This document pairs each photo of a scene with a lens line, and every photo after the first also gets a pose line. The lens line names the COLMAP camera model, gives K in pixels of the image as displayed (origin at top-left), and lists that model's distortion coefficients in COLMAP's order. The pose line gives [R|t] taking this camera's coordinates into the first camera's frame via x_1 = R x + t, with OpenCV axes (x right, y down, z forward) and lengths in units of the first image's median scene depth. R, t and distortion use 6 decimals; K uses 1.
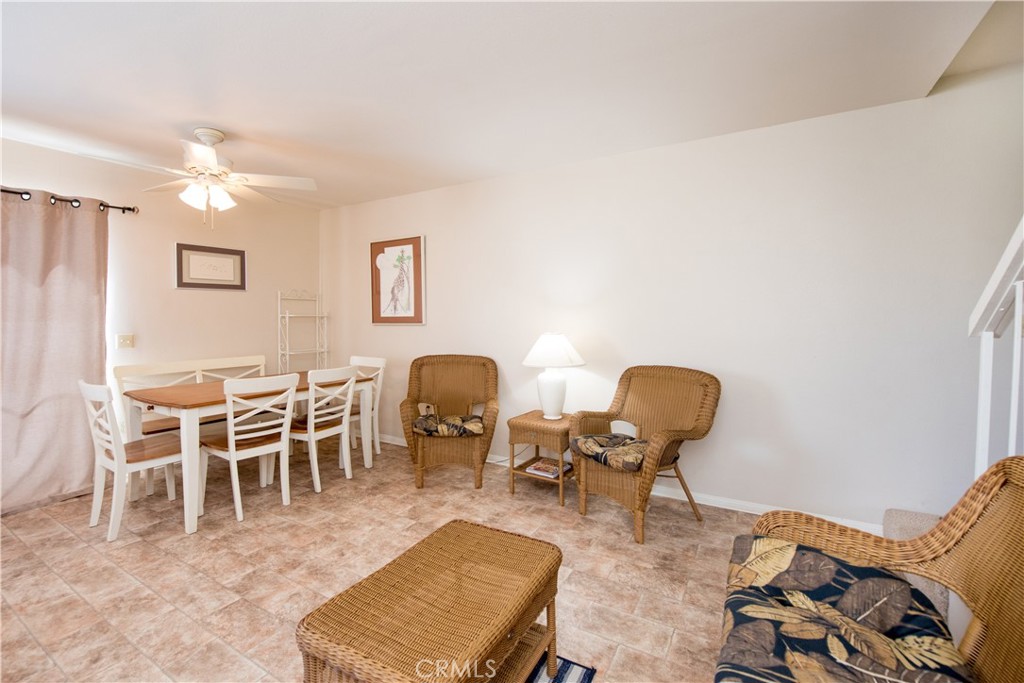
lens RADIAL K [[453.5, 0, 506.1], [0, 453.5, 340.1], [0, 0, 1]] dist [-0.021922, -0.001434]
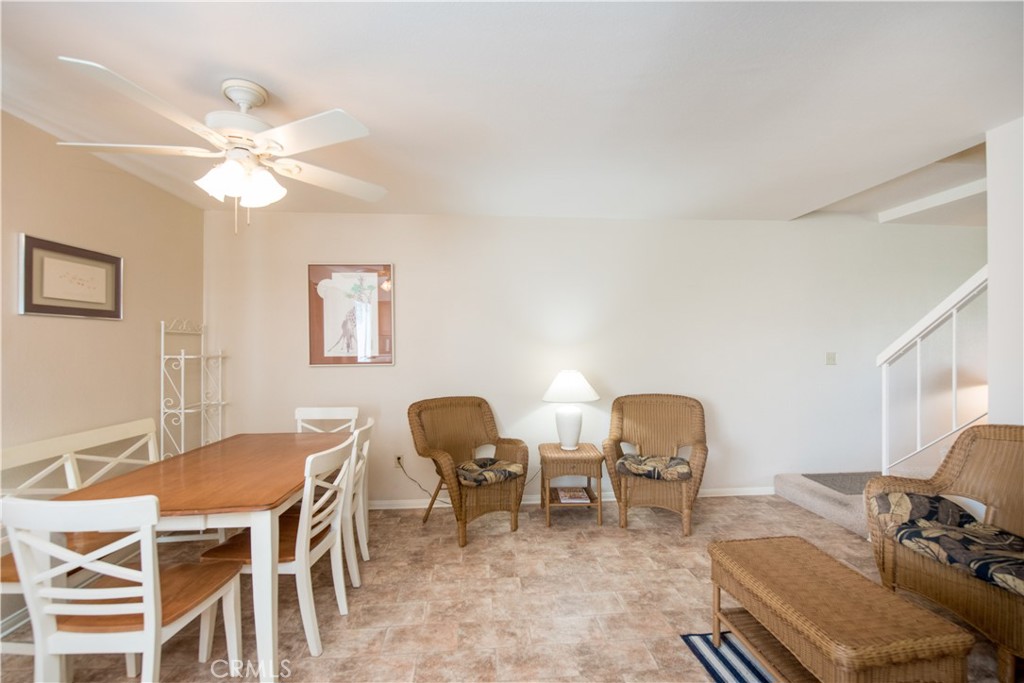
lens RADIAL K [[440.9, 0, 525.1], [0, 440.9, 355.6], [0, 0, 1]] dist [-0.018111, -0.000876]
pose [[0.806716, -0.015122, 0.590746, -0.605587], [0.032573, 0.999291, -0.018902, -0.035200], [-0.590041, 0.034491, 0.806636, 0.201134]]
